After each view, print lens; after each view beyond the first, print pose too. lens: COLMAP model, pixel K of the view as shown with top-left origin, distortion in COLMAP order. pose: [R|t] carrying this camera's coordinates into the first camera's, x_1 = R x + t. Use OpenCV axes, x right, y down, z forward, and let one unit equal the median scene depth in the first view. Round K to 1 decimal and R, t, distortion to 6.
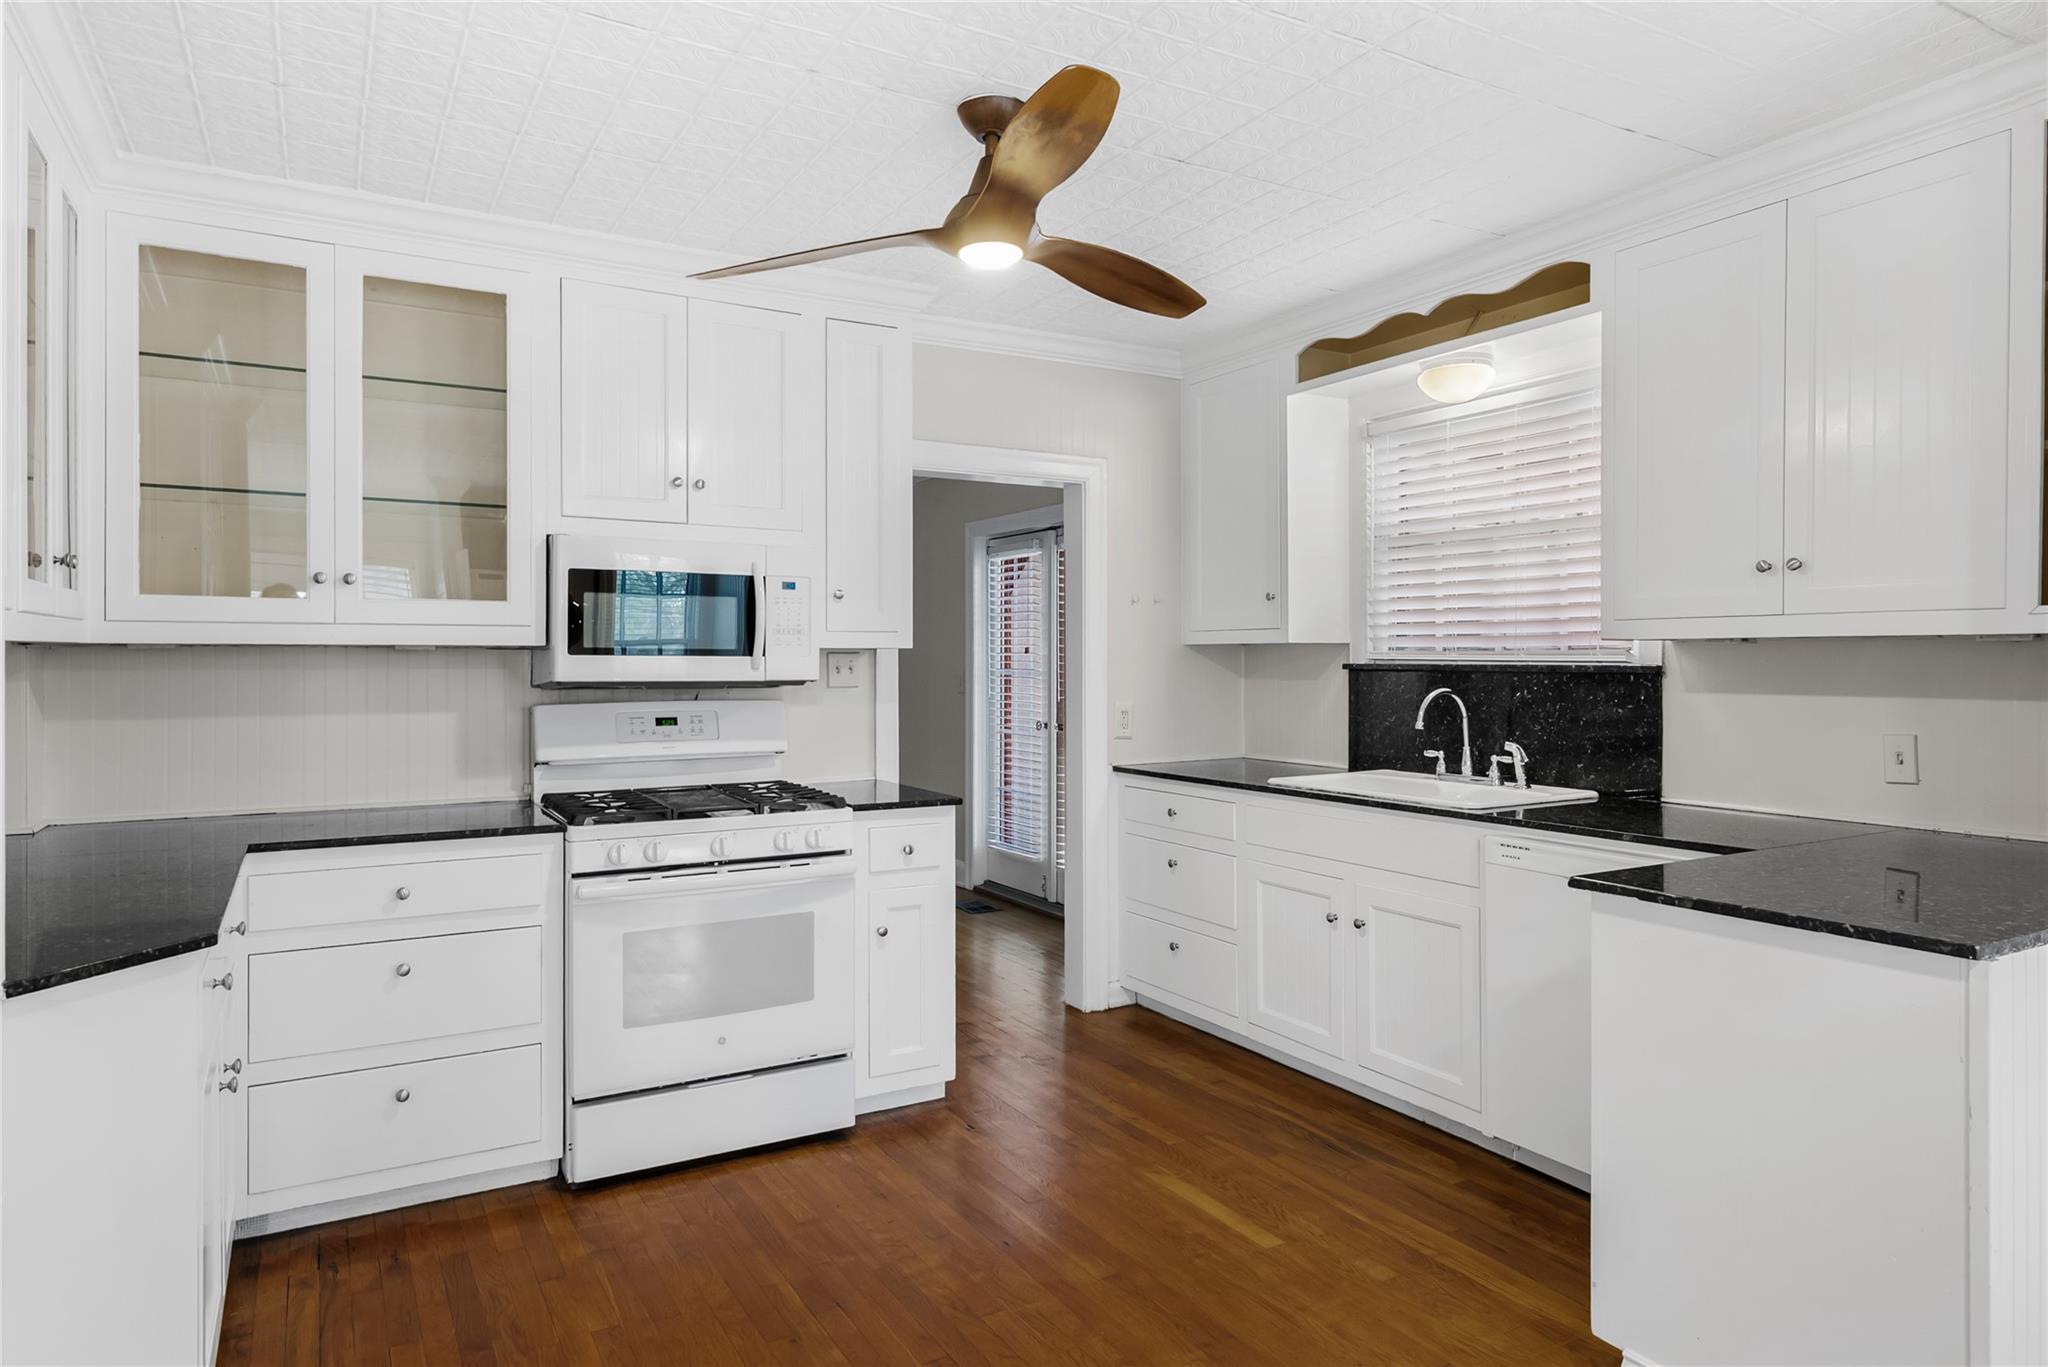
lens RADIAL K [[1226.1, 0, 1017.4], [0, 1226.1, 662.1], [0, 0, 1]] dist [0.004661, 0.000497]
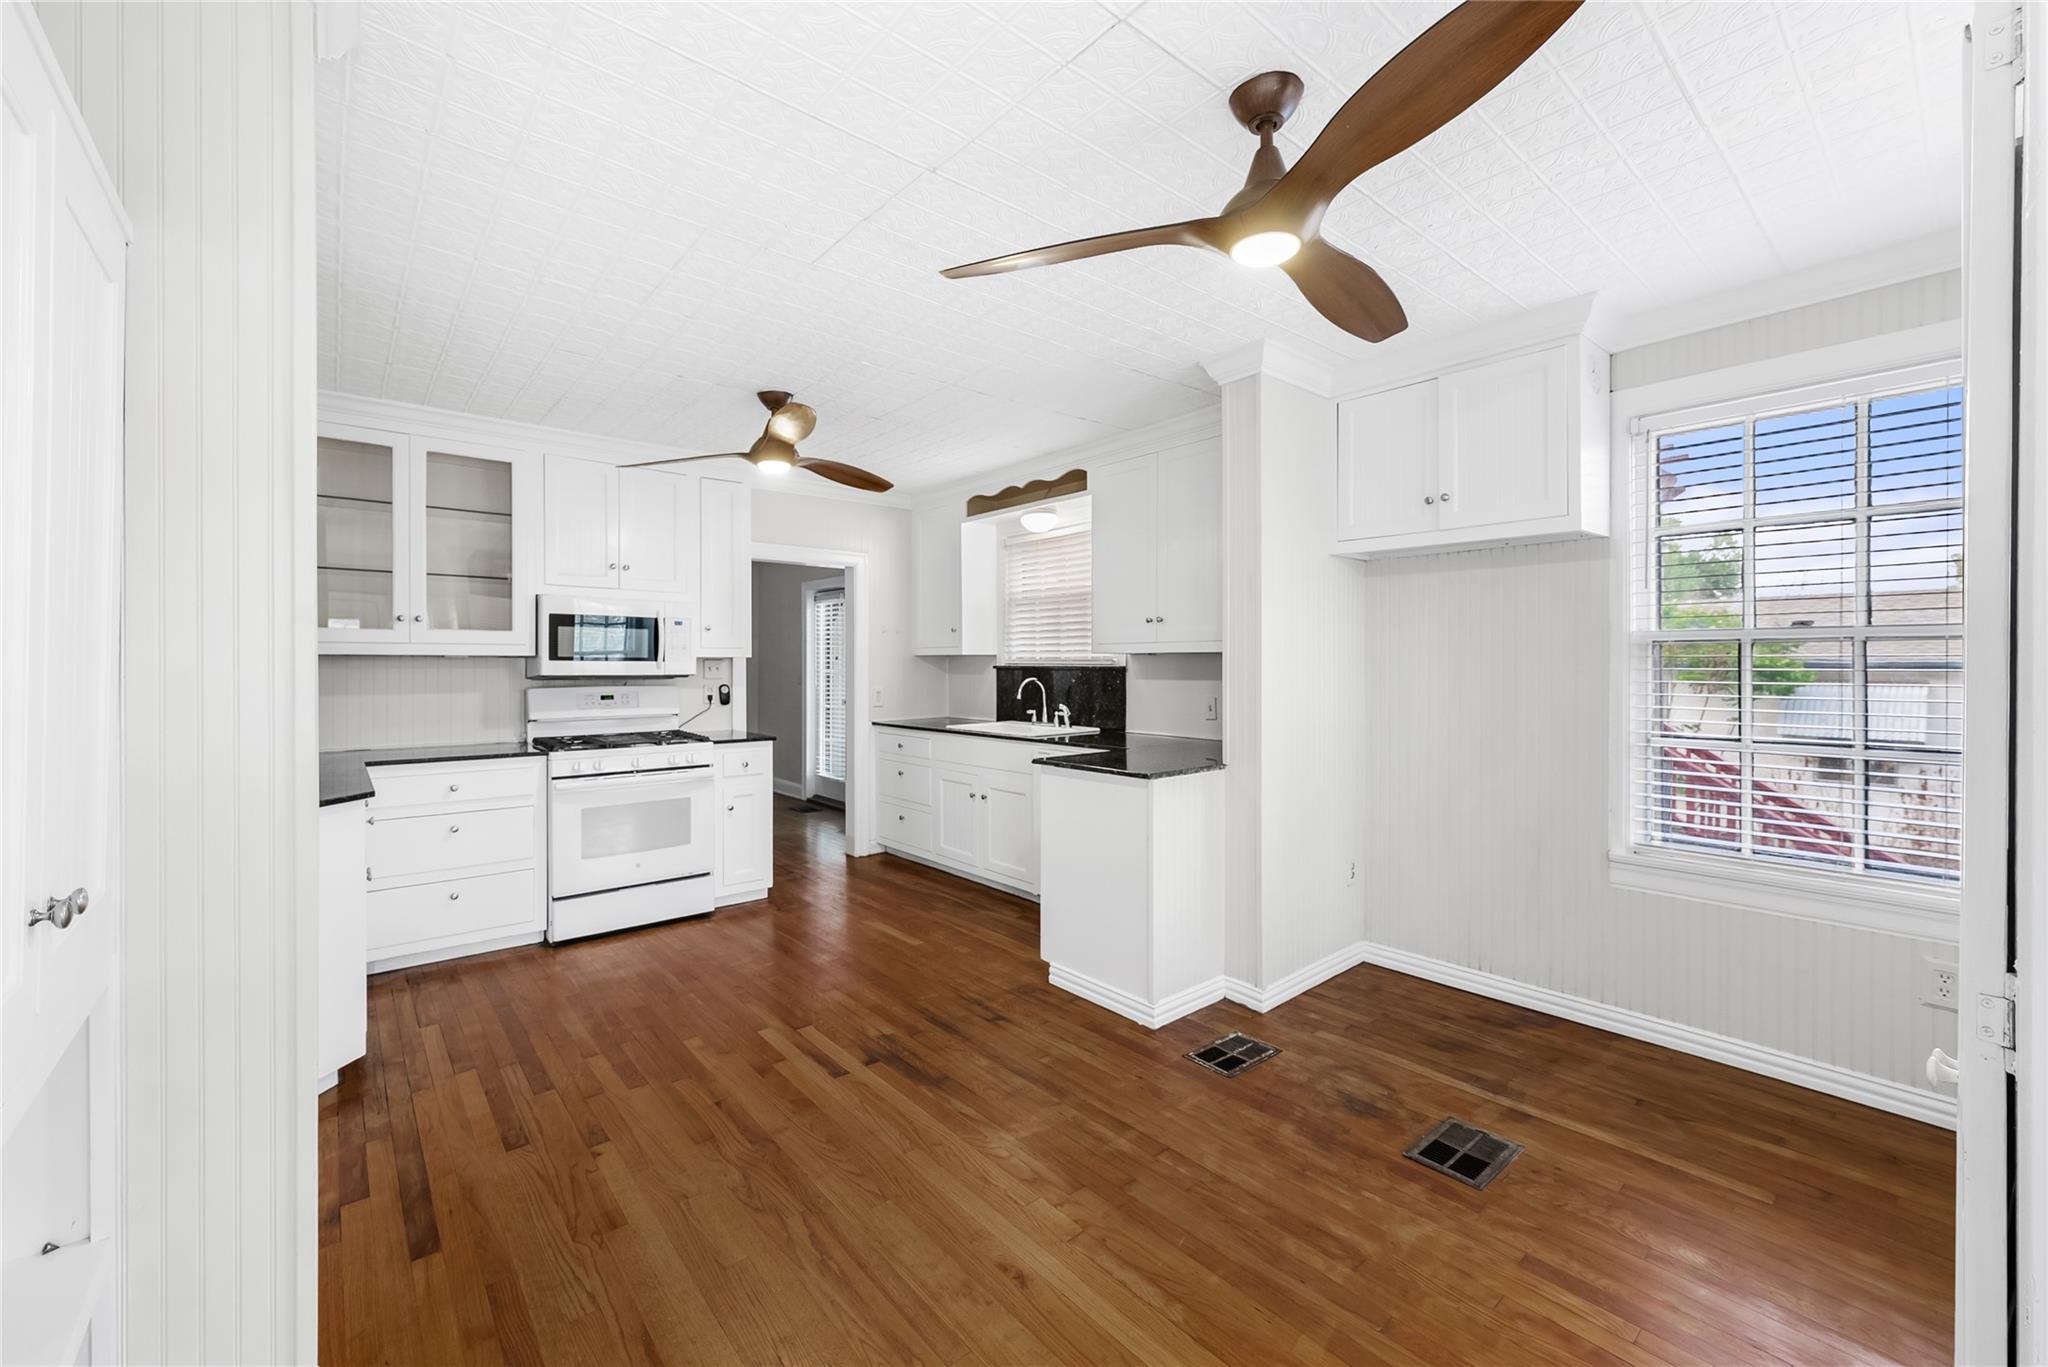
lens RADIAL K [[815.4, 0, 1021.2], [0, 815.4, 667.6], [0, 0, 1]] dist [-0.002817, -0.000278]
pose [[0.983372, -0.000563, 0.181602, 0.100479], [0.000221, 0.999998, 0.001907, 0.002268], [-0.181603, -0.001835, 0.983370, -0.305545]]
